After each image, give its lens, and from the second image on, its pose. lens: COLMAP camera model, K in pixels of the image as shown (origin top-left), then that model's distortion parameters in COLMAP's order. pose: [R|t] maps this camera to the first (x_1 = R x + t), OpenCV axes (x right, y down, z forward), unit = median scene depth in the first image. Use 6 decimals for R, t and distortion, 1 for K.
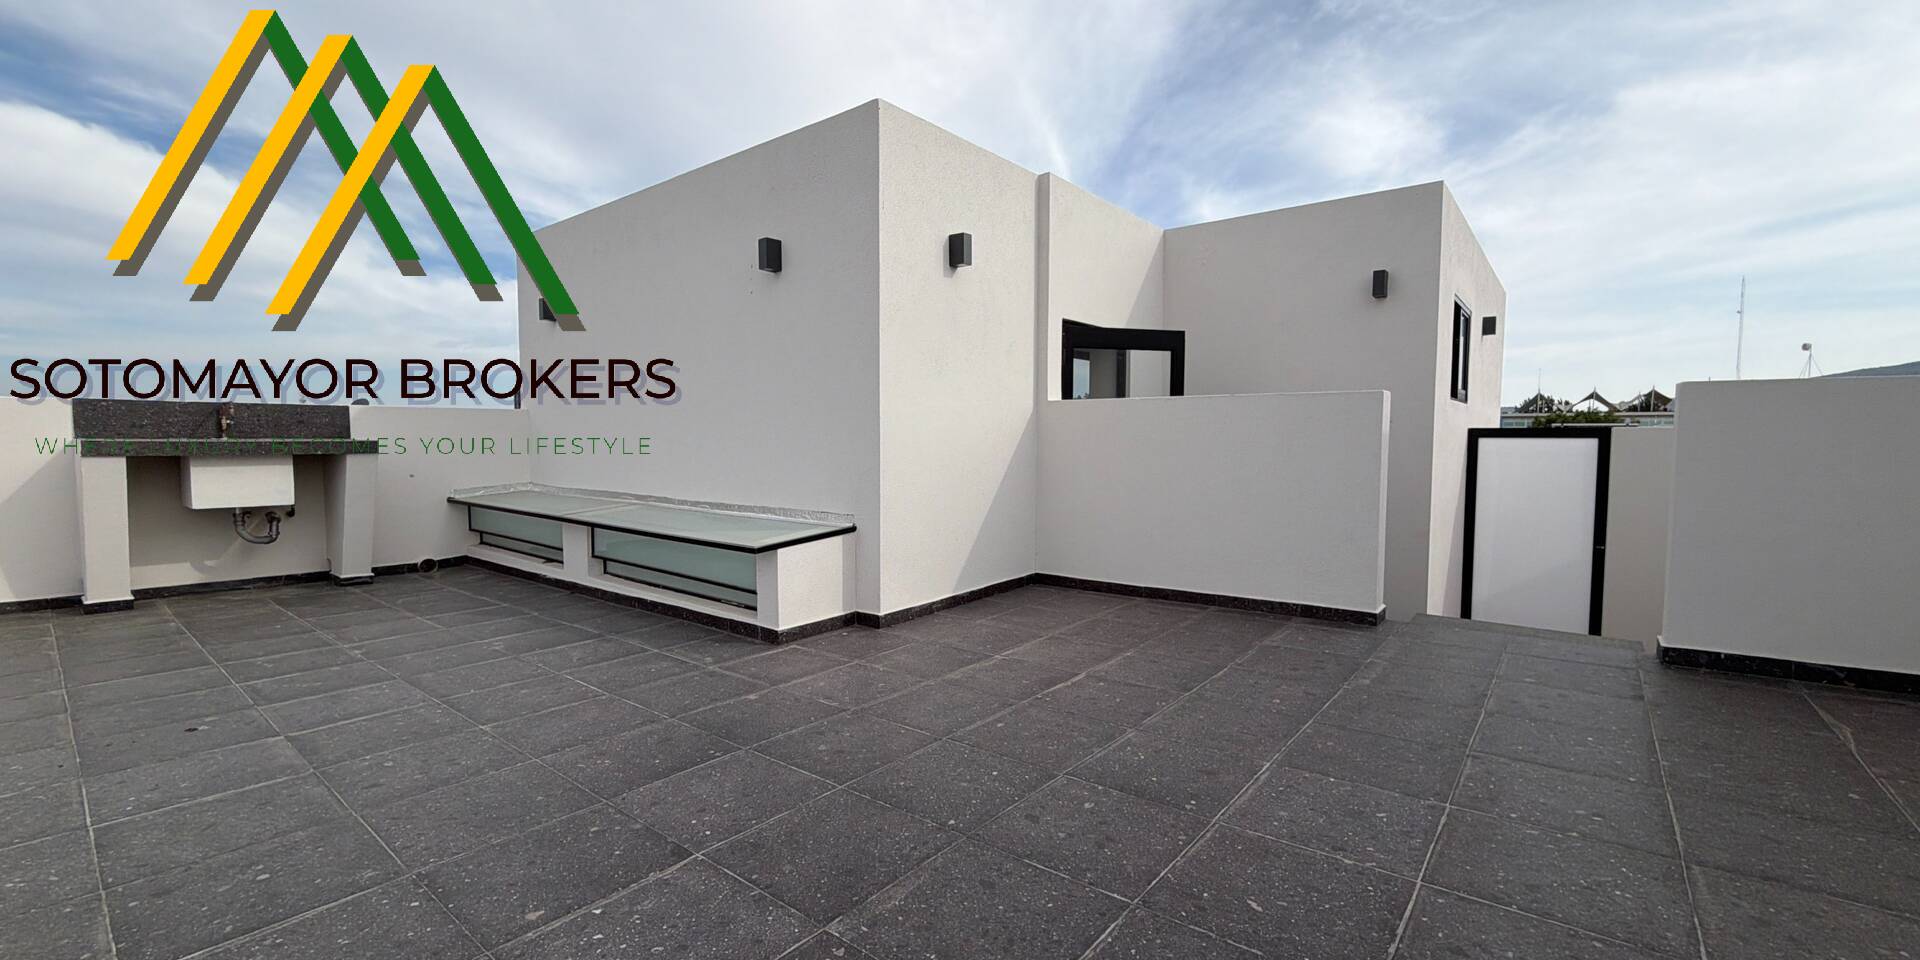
lens RADIAL K [[768.5, 0, 960.0], [0, 768.5, 480.0], [0, 0, 1]] dist [0.002060, 0.000179]
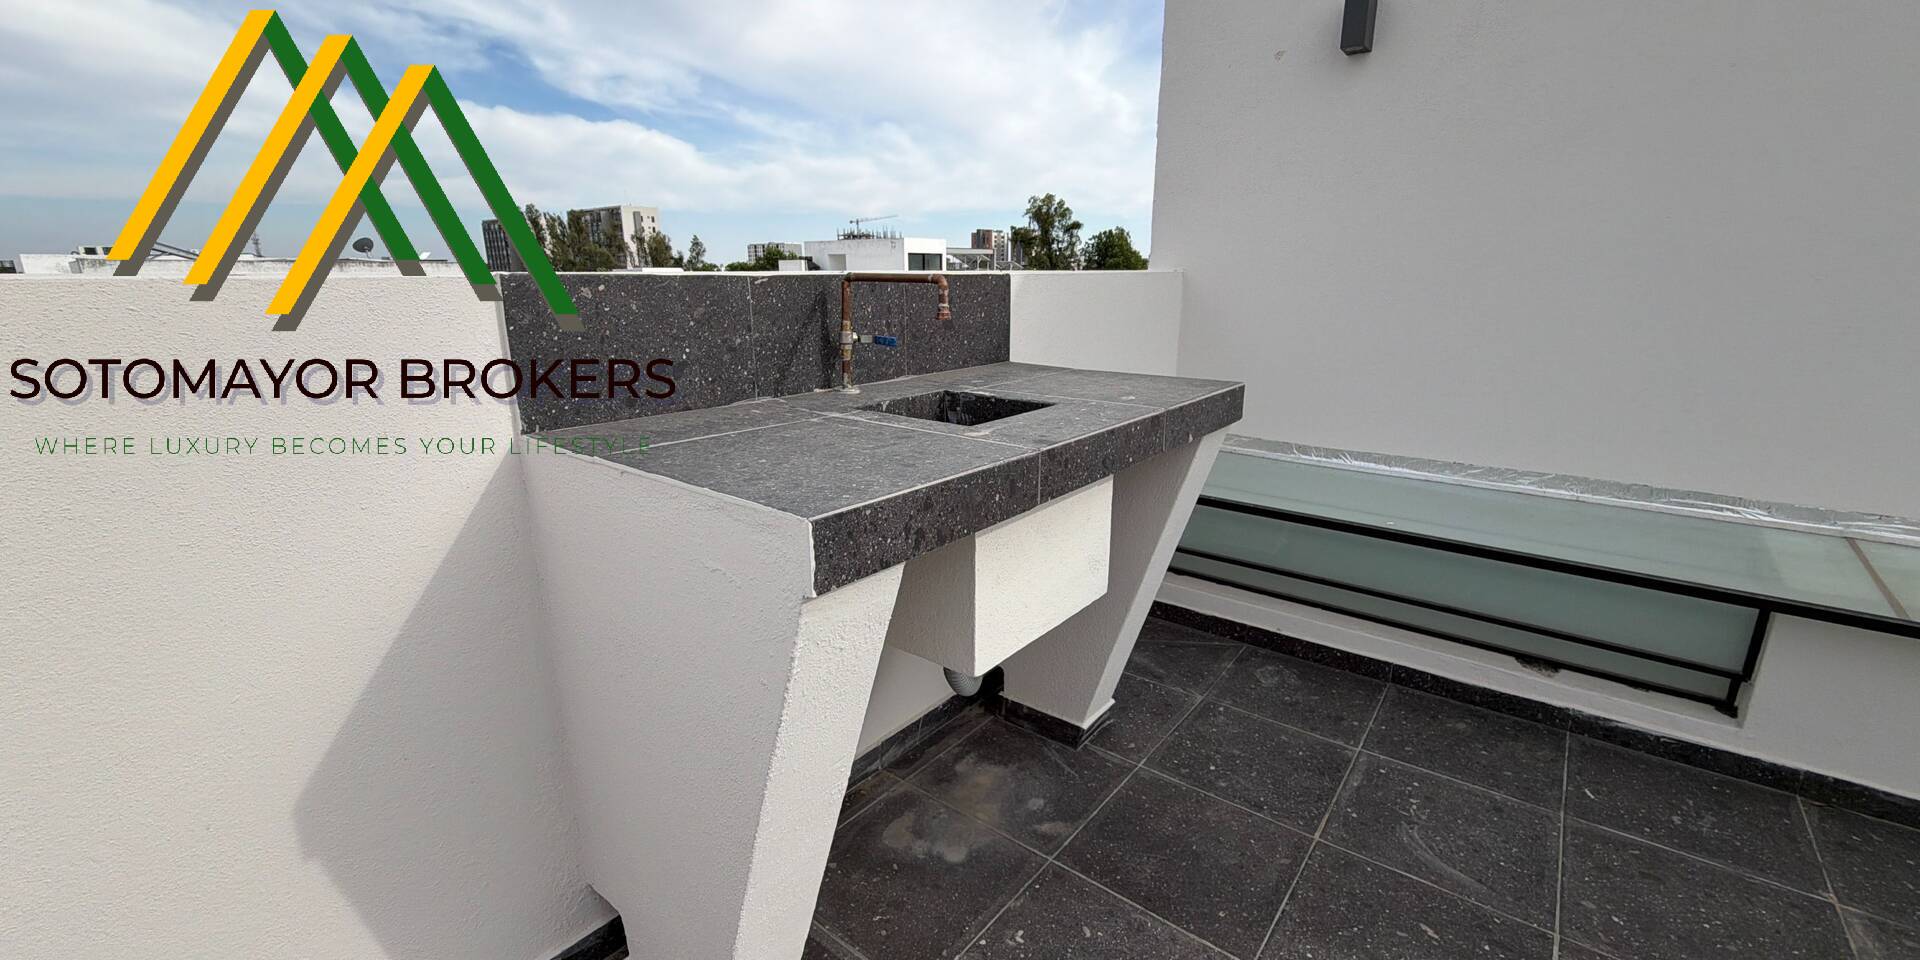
lens RADIAL K [[768.5, 0, 960.0], [0, 768.5, 480.0], [0, 0, 1]] dist [0.002060, 0.000179]
pose [[0.999929, 0.003027, 0.011501, -1.243554], [-0.005070, 0.983287, 0.181989, -0.103264], [-0.010758, -0.182035, 0.983233, 0.877334]]
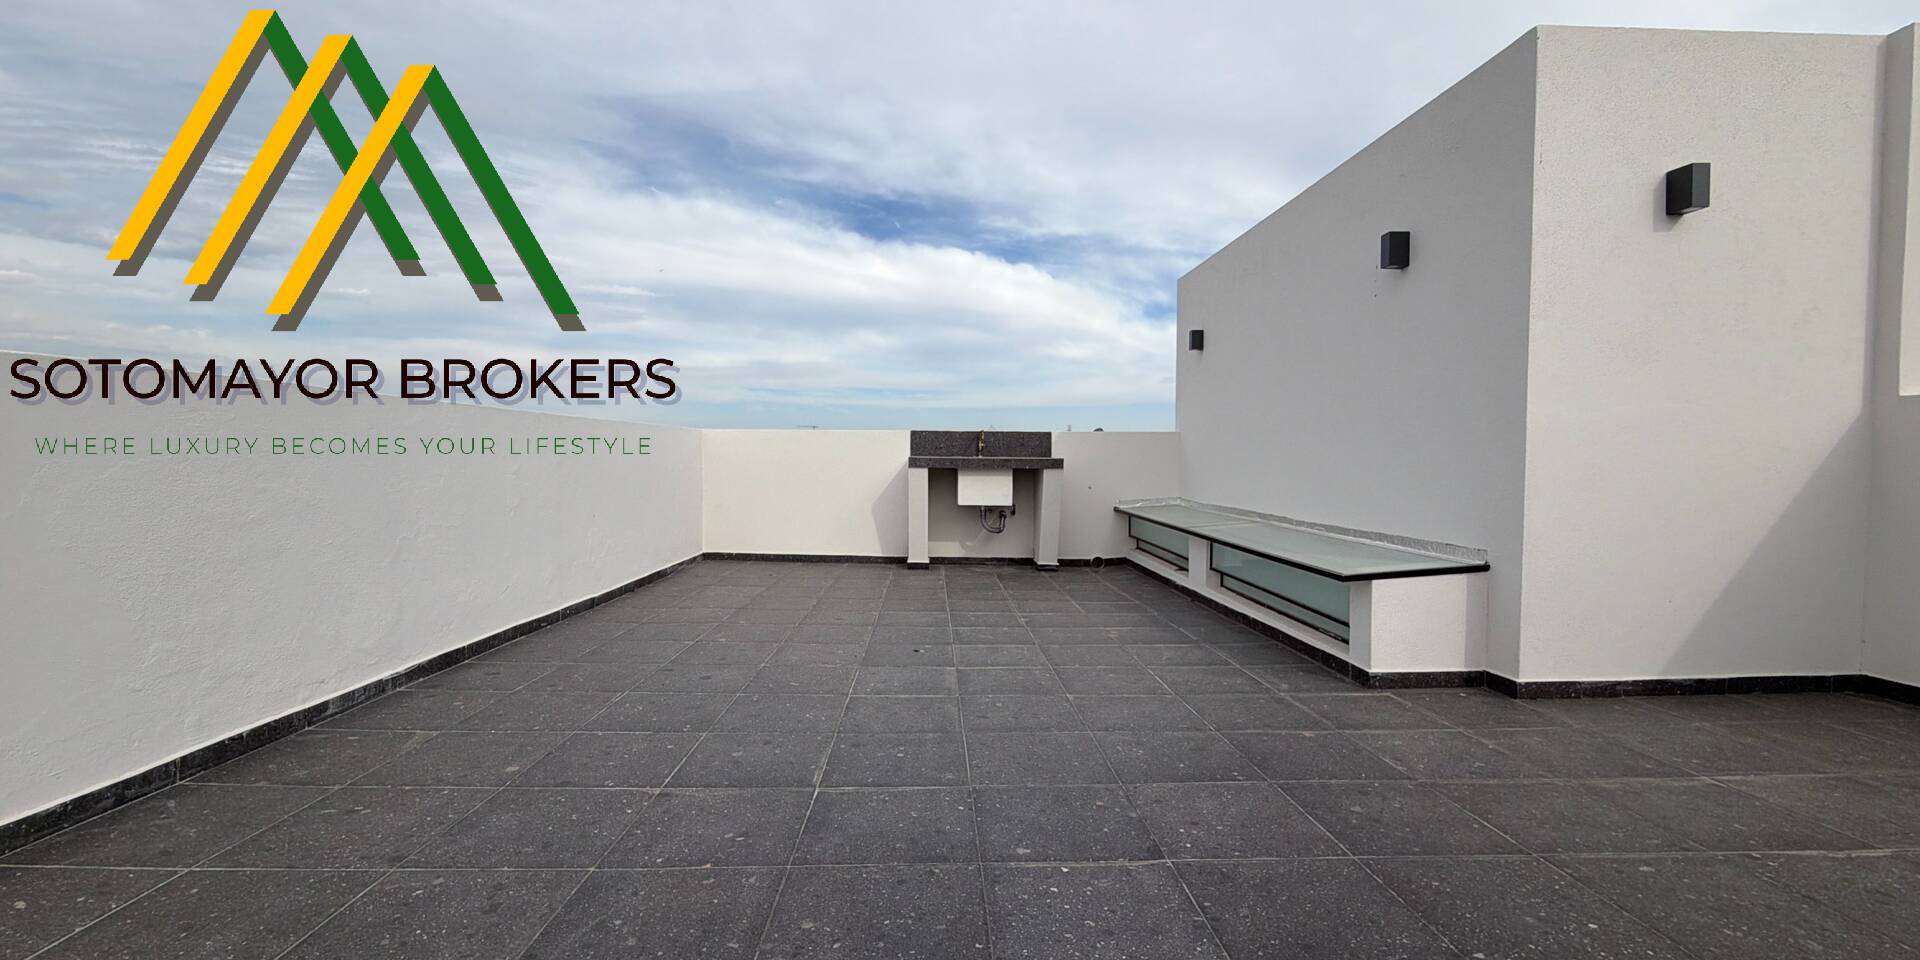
lens RADIAL K [[768.5, 0, 960.0], [0, 768.5, 480.0], [0, 0, 1]] dist [0.002060, 0.000179]
pose [[0.663633, 0.024349, -0.747662, 0.105473], [-0.047069, 0.998849, -0.009249, 0.005219], [0.746576, 0.041330, 0.664015, 0.051010]]
